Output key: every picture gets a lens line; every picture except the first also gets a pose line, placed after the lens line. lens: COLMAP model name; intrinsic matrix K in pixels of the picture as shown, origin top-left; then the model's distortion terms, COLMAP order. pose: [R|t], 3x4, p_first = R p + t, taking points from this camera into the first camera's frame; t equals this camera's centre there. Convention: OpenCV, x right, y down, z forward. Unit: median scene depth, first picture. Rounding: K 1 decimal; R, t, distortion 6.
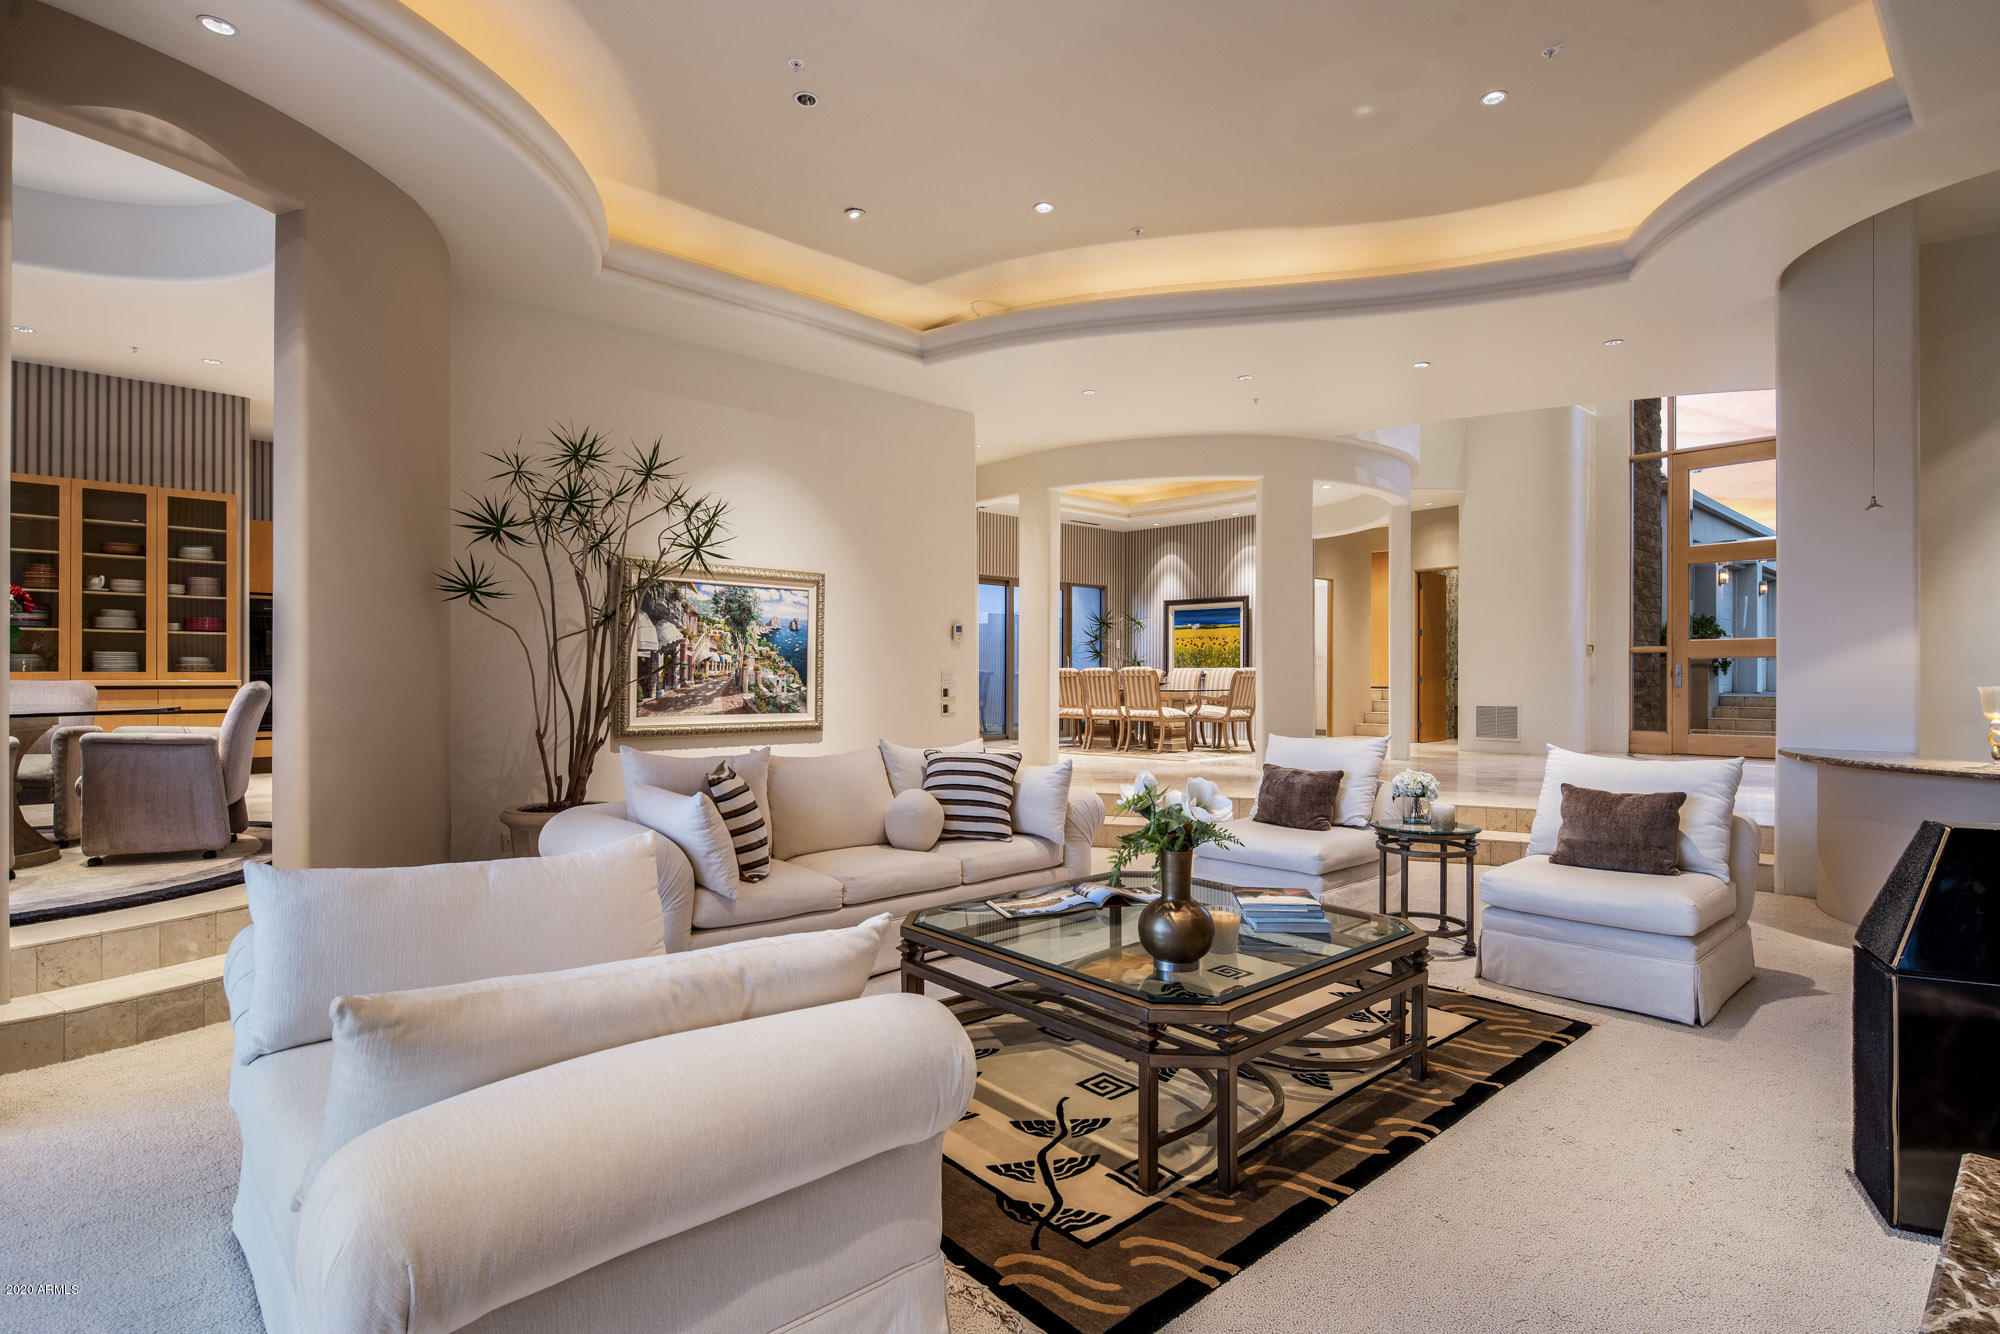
lens RADIAL K [[969.1, 0, 996.5], [0, 969.1, 665.5], [0, 0, 1]] dist [0.001457, -0.004318]
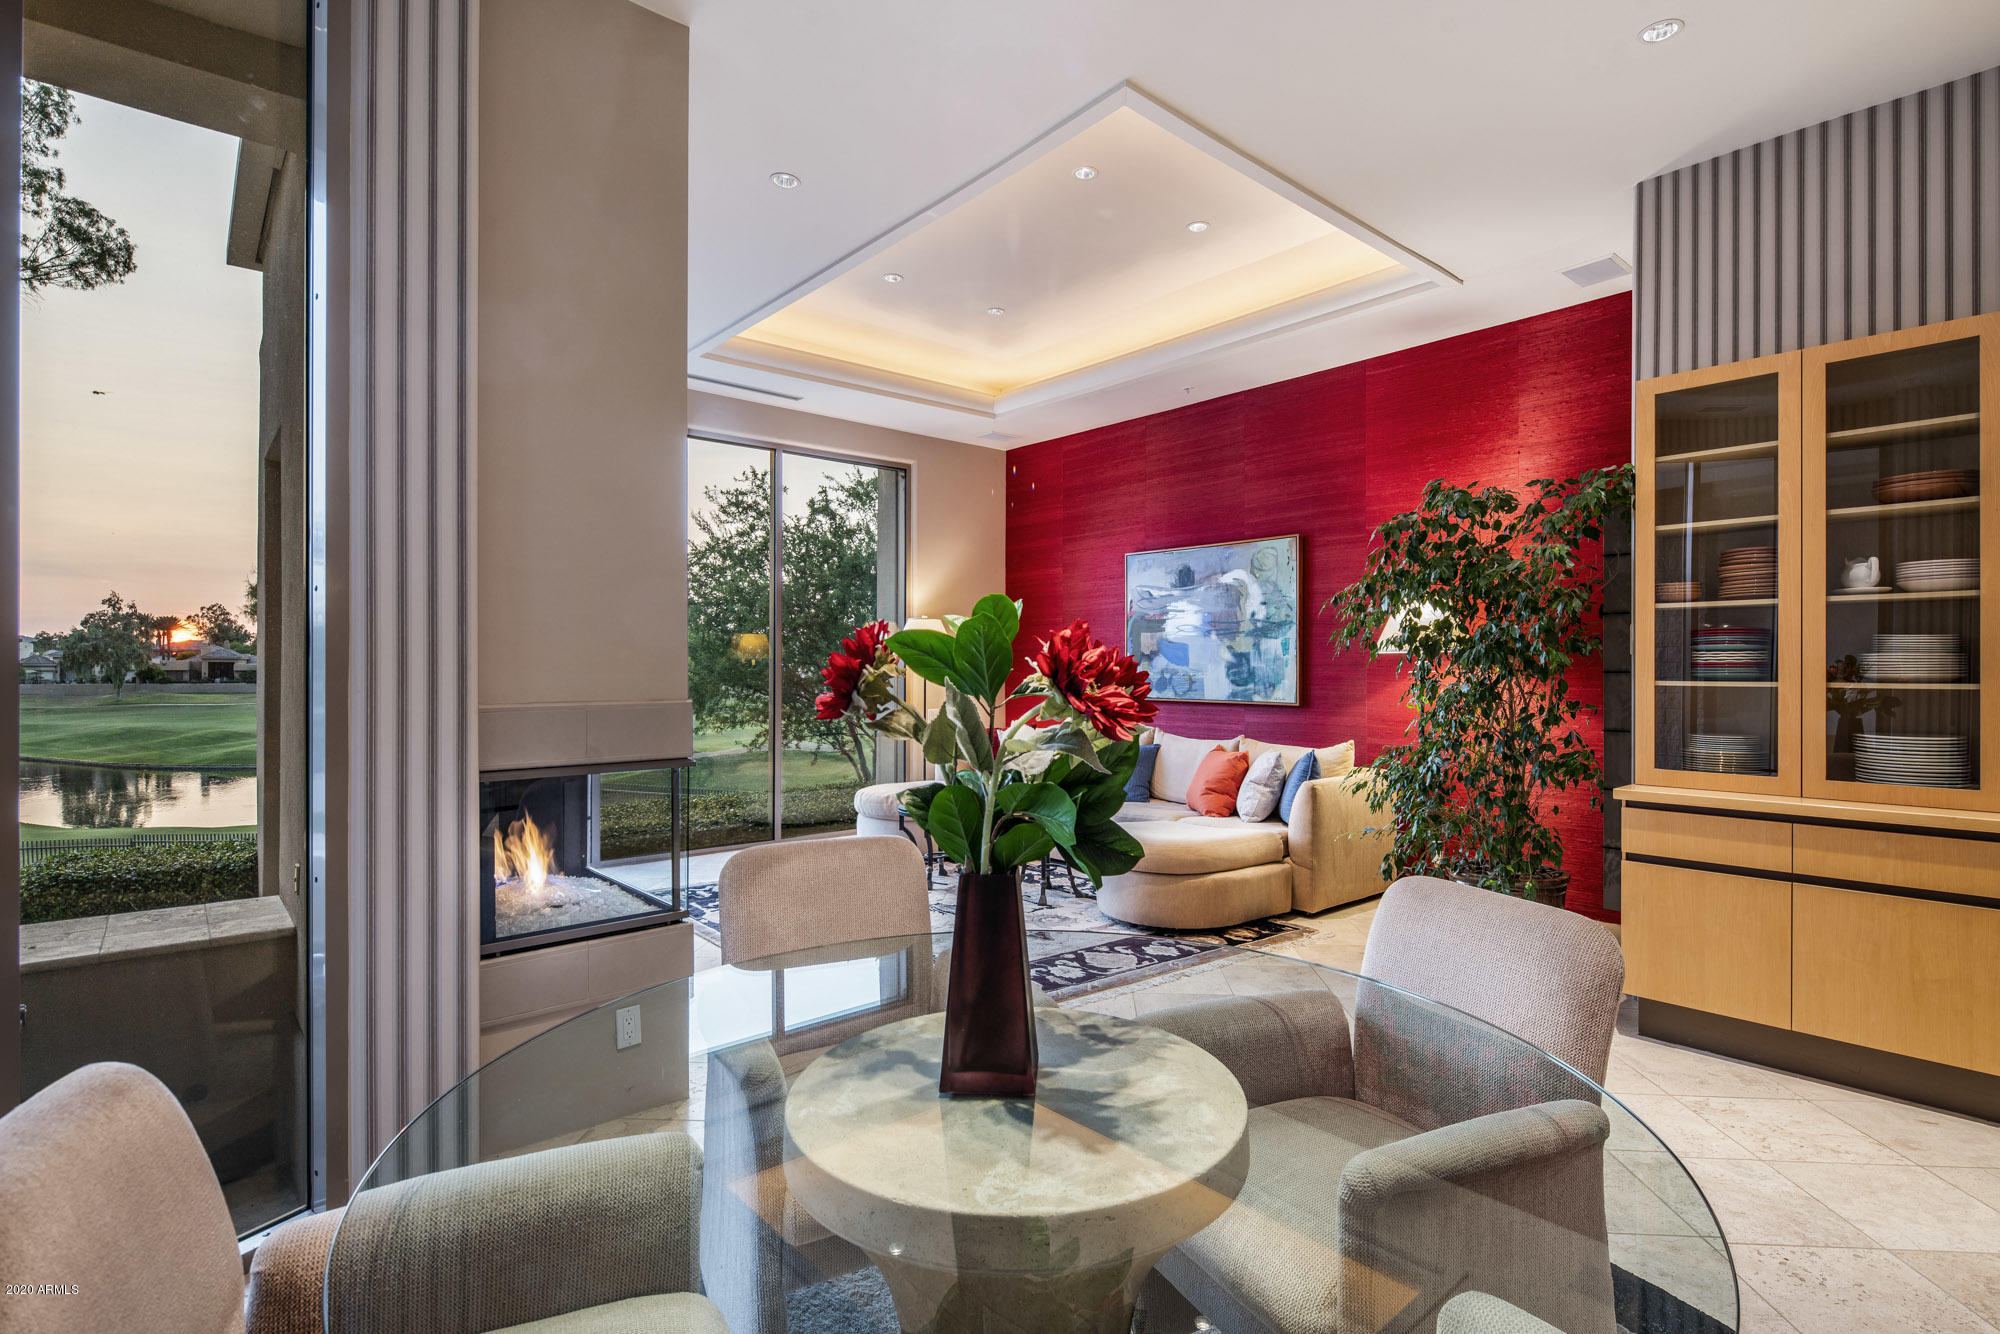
lens RADIAL K [[969.1, 0, 1008.2], [0, 969.1, 676.3], [0, 0, 1]] dist [0.001457, -0.004318]
pose [[-0.054417, -0.000116, -0.998518, -0.477129], [0.007331, 0.999973, -0.000515, -0.042931], [0.998491, -0.007348, -0.054415, 0.642667]]
